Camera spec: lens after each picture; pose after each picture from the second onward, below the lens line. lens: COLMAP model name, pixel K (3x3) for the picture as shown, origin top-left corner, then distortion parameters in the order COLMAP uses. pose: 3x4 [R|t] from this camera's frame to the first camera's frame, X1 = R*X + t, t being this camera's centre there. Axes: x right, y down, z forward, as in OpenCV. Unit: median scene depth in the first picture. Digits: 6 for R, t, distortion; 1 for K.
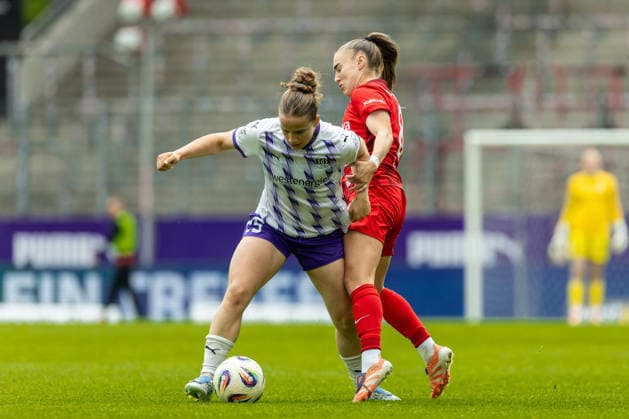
lens RADIAL K [[4357.4, 0, 314.5], [0, 4357.4, 209.5], [0, 0, 1]] dist [-0.305280, -100.432414]
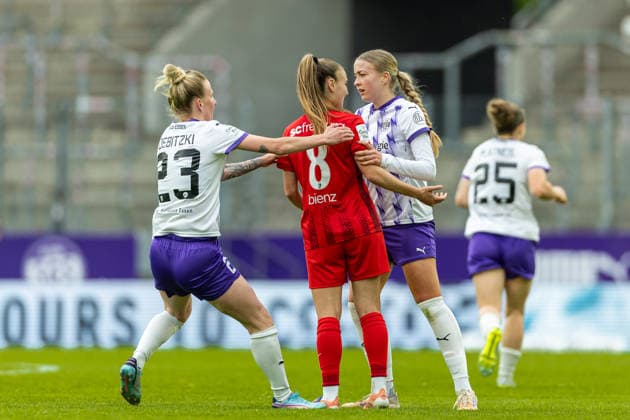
lens RADIAL K [[4364.3, 0, 315.0], [0, 4364.3, 210.0], [0, 0, 1]] dist [-0.305280, -100.432414]
pose [[0.993413, 0.005390, -0.114465, -0.007196], [-0.004920, 0.999978, 0.004388, -0.006230], [0.114486, -0.003796, 0.993418, 0.129474]]
